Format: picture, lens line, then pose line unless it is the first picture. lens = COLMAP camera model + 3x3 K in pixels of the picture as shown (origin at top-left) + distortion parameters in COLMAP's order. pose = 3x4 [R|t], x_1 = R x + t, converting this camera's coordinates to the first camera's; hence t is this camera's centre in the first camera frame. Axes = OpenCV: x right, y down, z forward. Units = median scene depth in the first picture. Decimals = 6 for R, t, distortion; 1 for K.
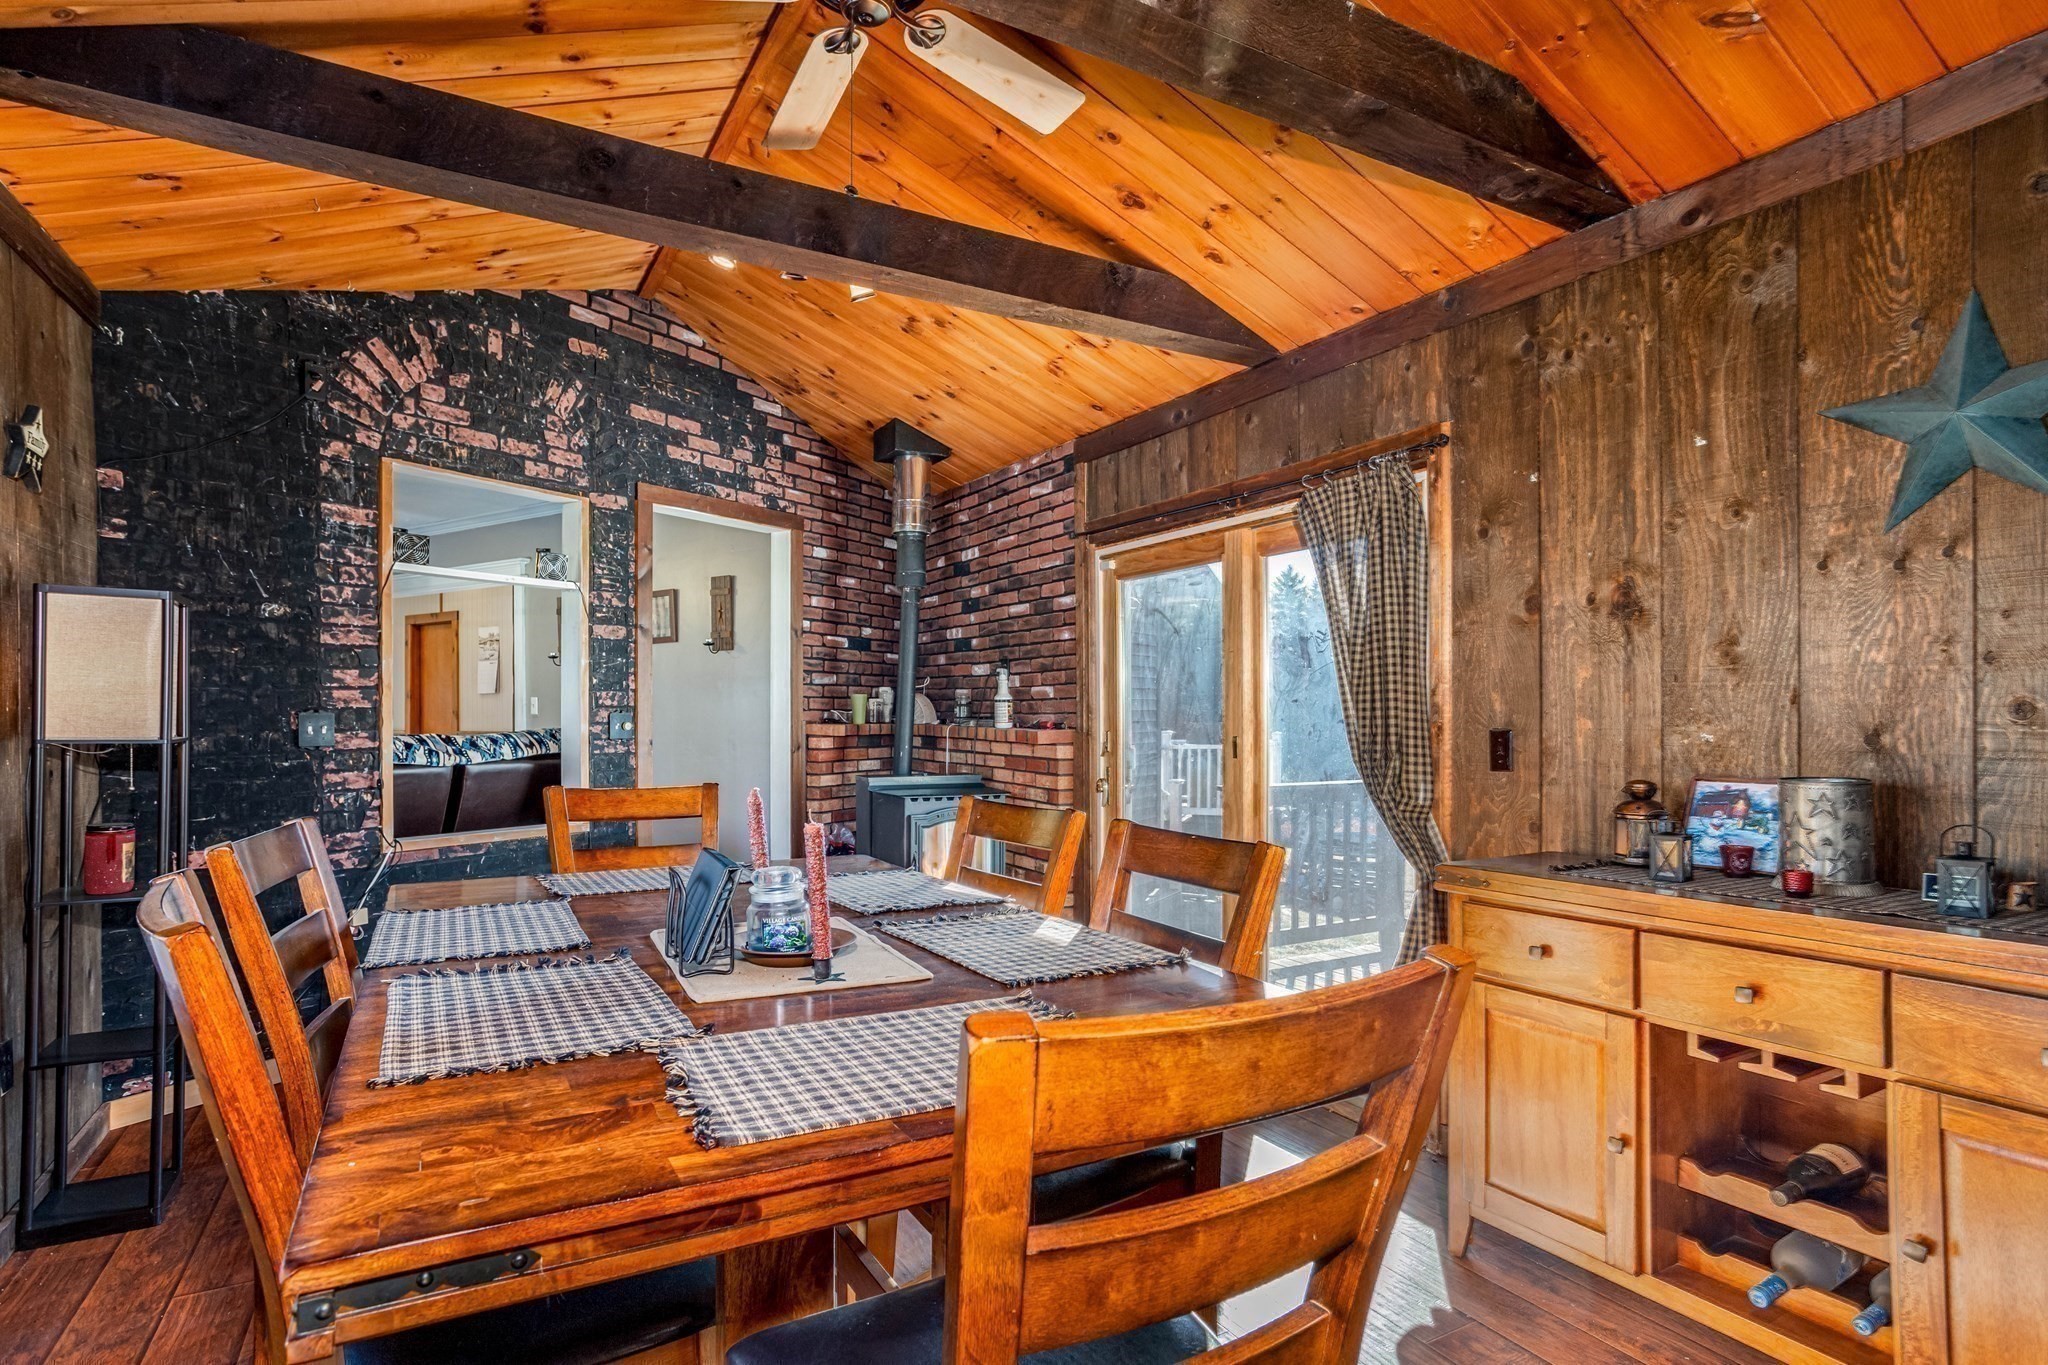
lens RADIAL K [[1002.6, 0, 1097.5], [0, 1002.6, 746.4], [0, 0, 1]] dist [-0.050213, 0.018996]
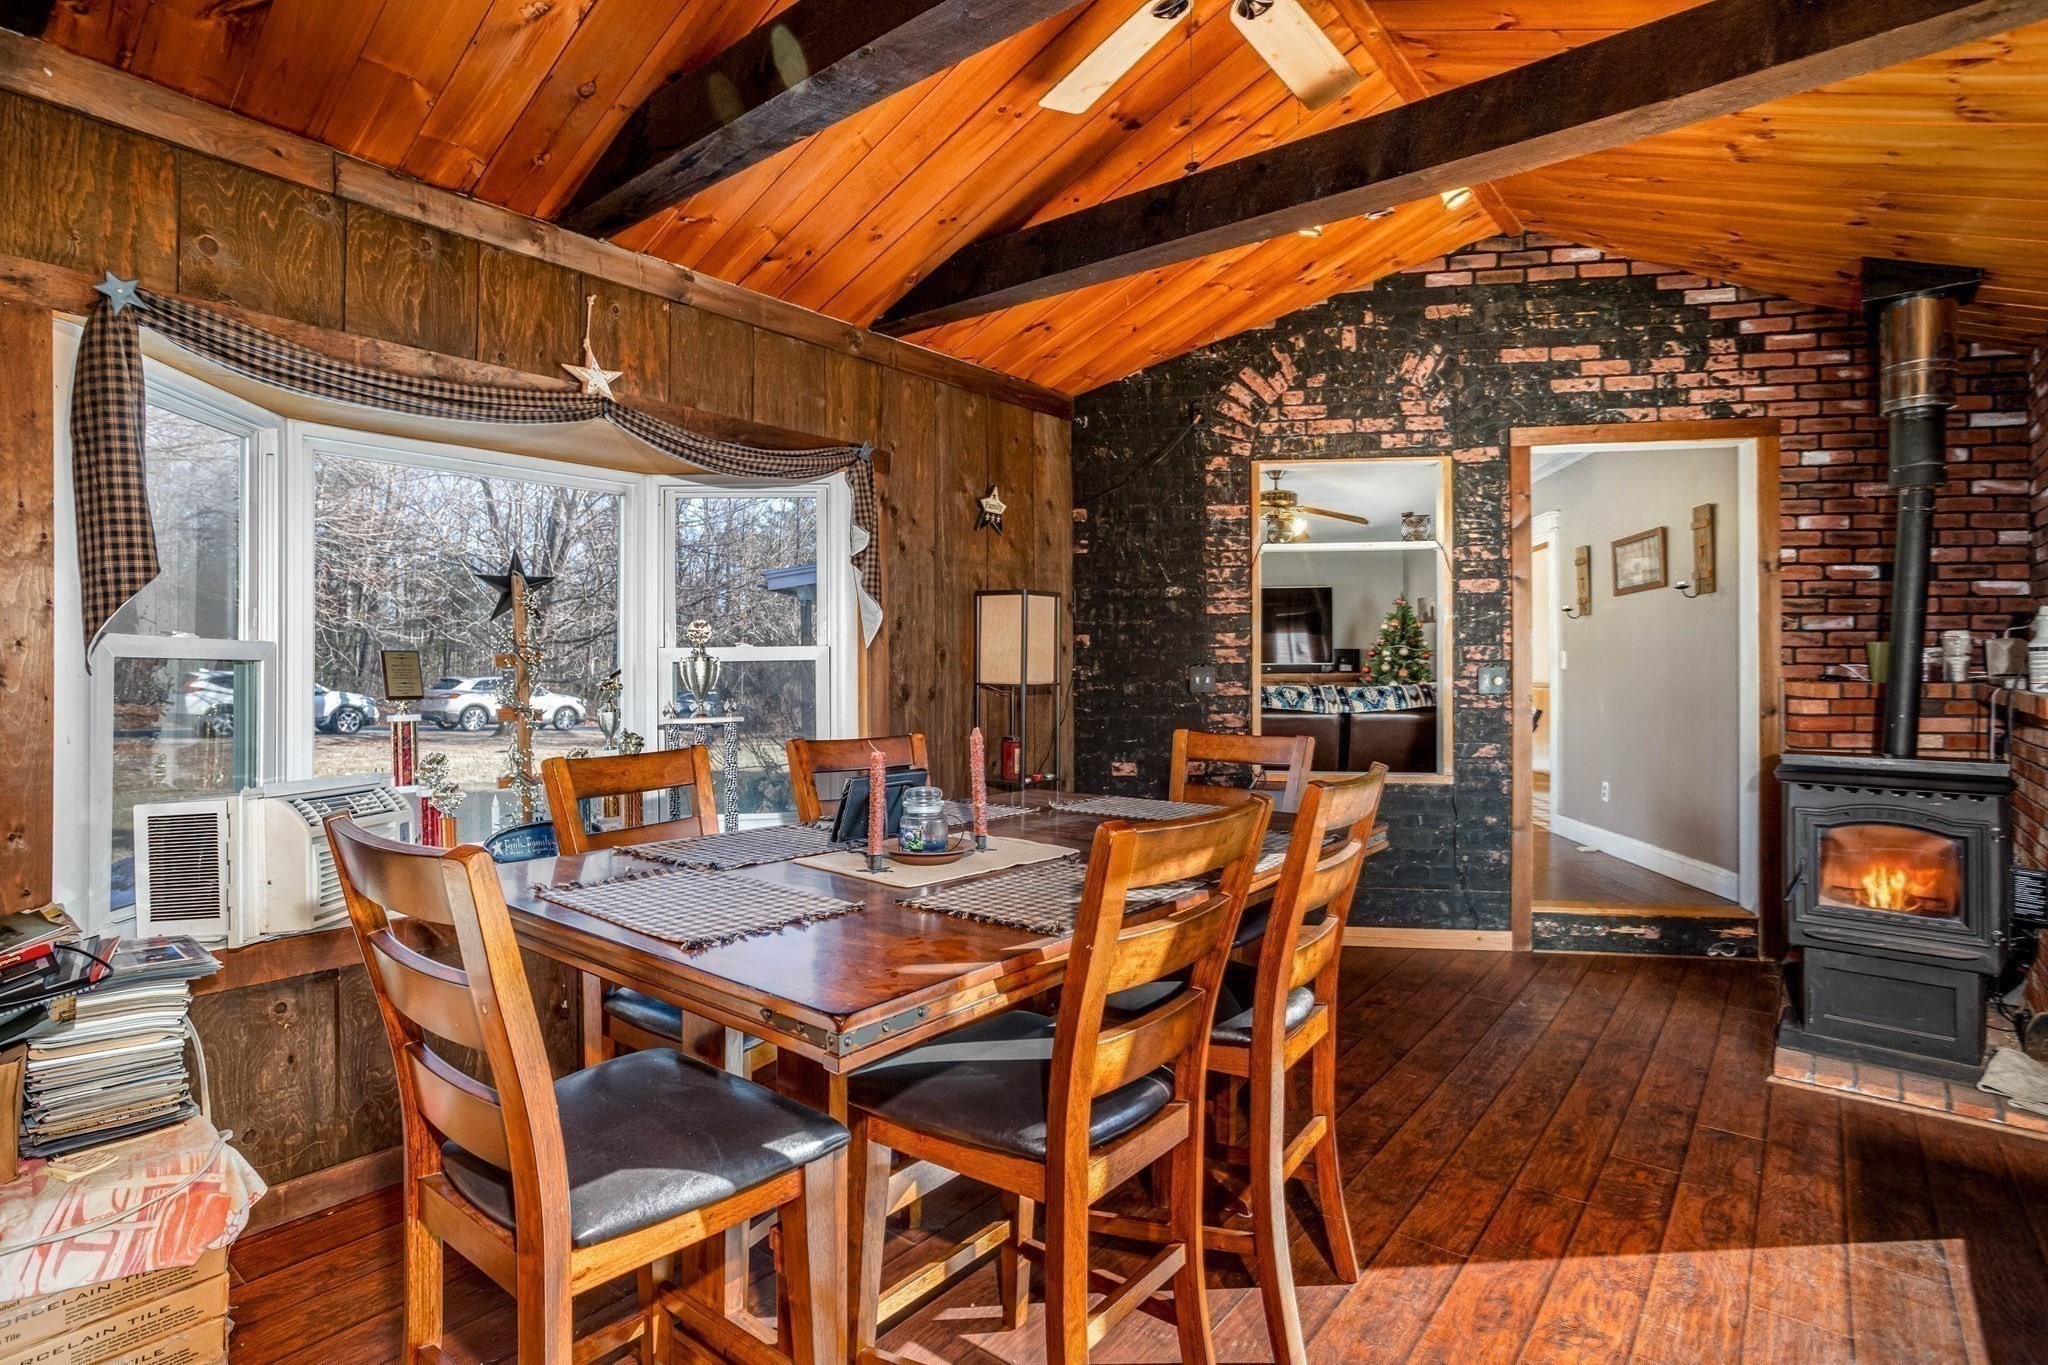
lens RADIAL K [[1049.7, 0, 1016.4], [0, 1049.7, 684.6], [0, 0, 1]] dist [-0.057024, 0.036399]
pose [[0.355452, 0.015474, -0.934567, 0.330603], [-0.031120, 0.999505, 0.004712, -0.007452], [0.934176, 0.027409, 0.355757, 0.208838]]
